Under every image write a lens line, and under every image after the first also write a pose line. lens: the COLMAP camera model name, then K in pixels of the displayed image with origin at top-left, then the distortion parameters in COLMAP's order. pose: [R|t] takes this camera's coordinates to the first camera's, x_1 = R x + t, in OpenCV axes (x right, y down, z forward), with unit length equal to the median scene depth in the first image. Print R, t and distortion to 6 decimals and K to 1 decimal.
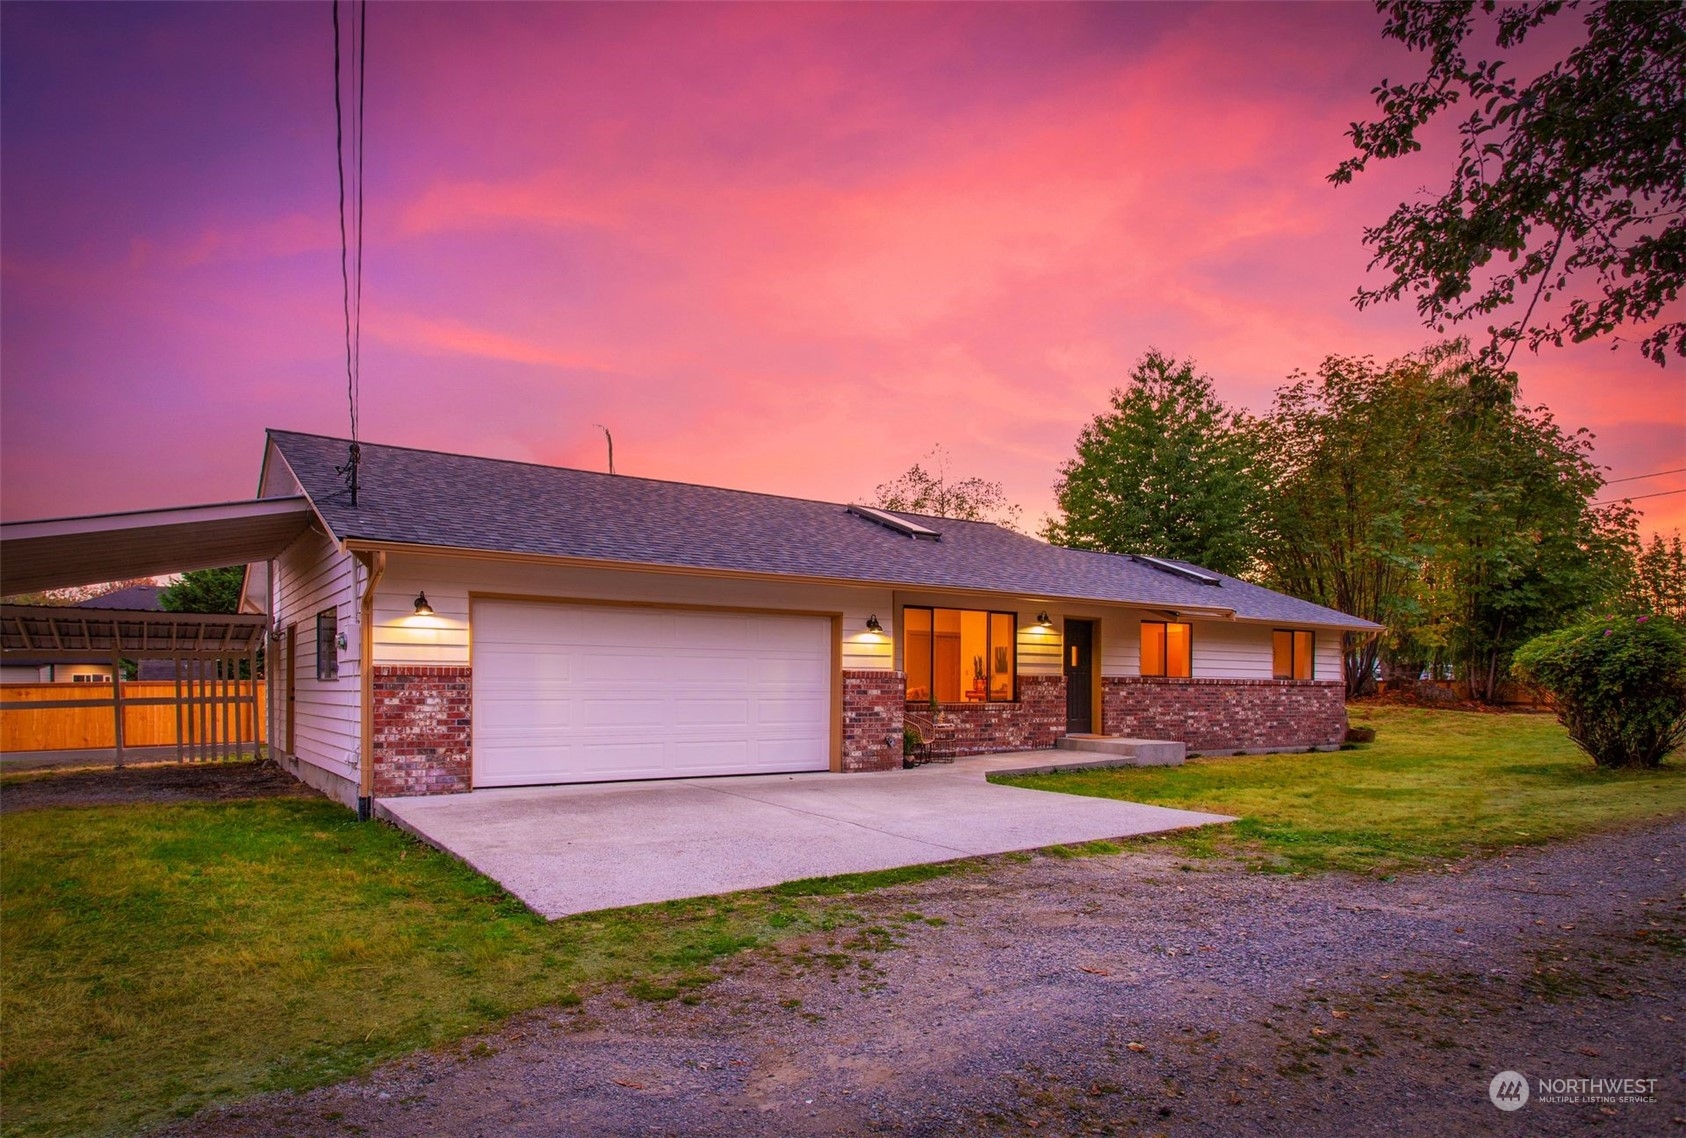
lens RADIAL K [[1199.2, 0, 843.0], [0, 1199.2, 569.0], [0, 0, 1]] dist [0.015851, 0.007190]
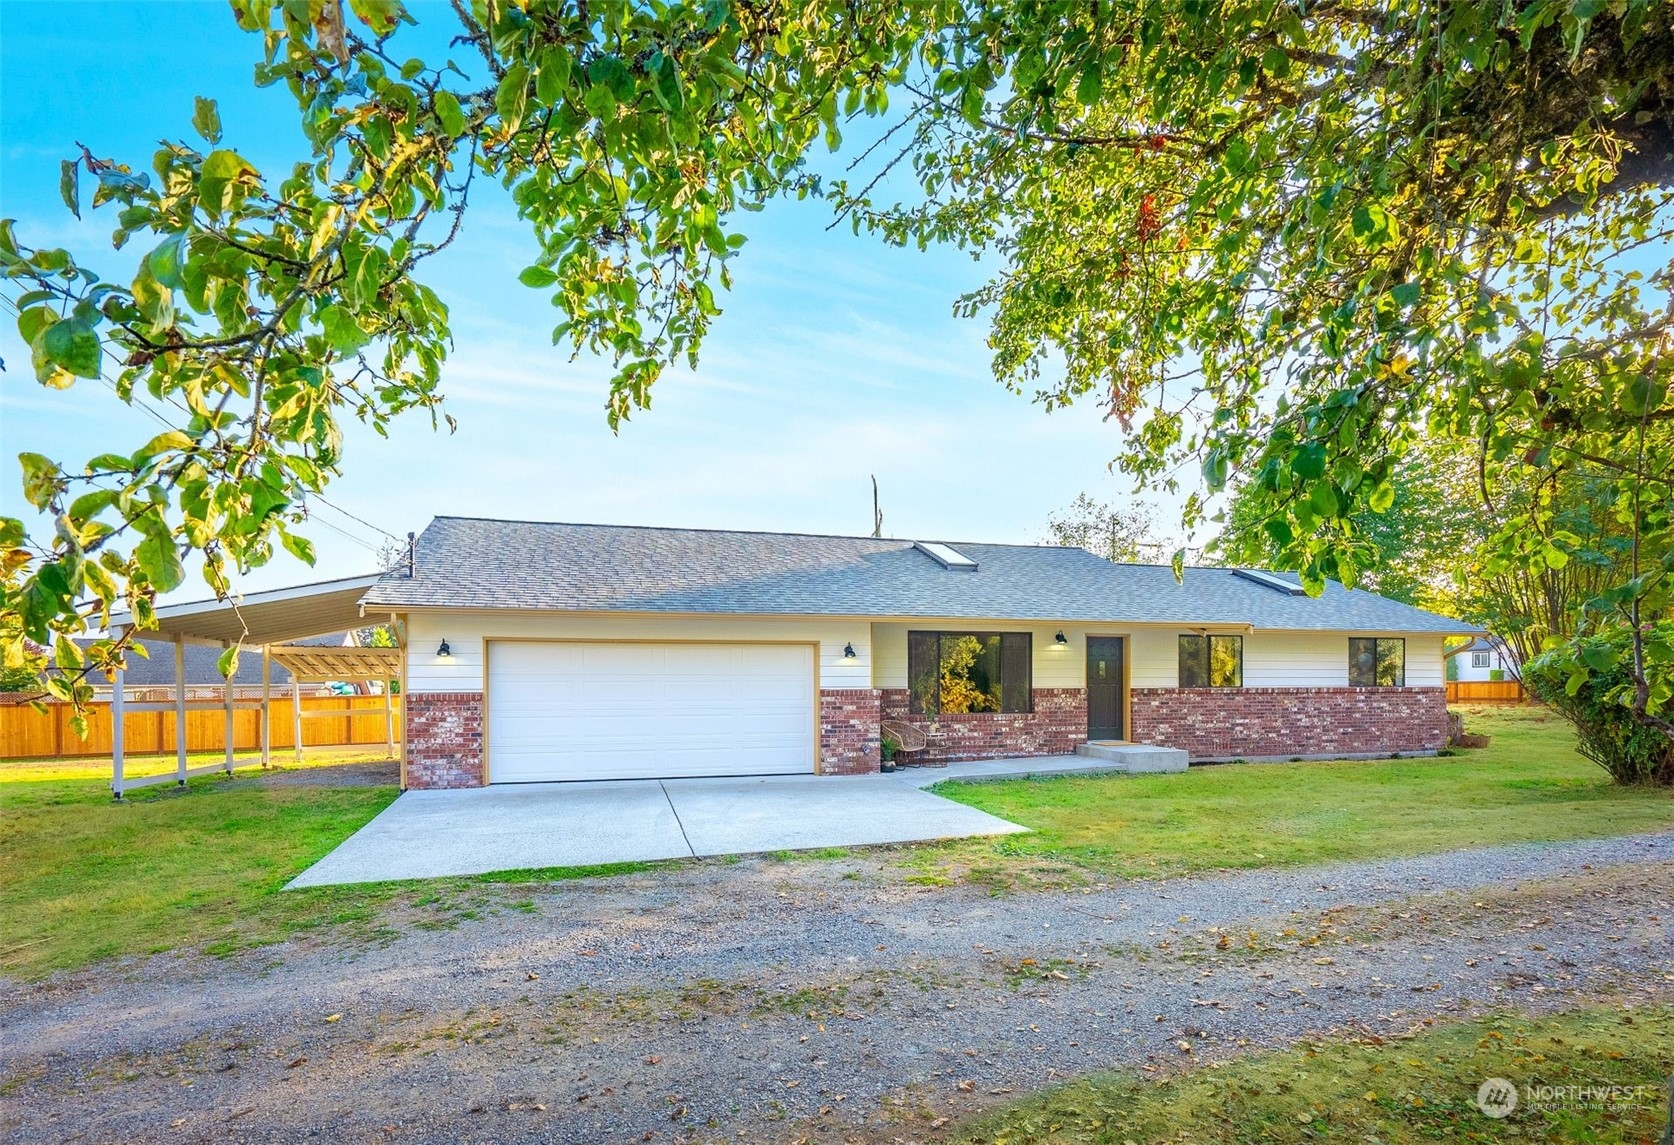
lens RADIAL K [[1032.8, 0, 837.0], [0, 1032.8, 572.5], [0, 0, 1]] dist [-0.006152, 0.002209]
pose [[0.942687, -0.043568, -0.330822, 0.357556], [0.041076, 0.999050, -0.014524, -0.015839], [0.331141, 0.000103, 0.943581, 0.037155]]
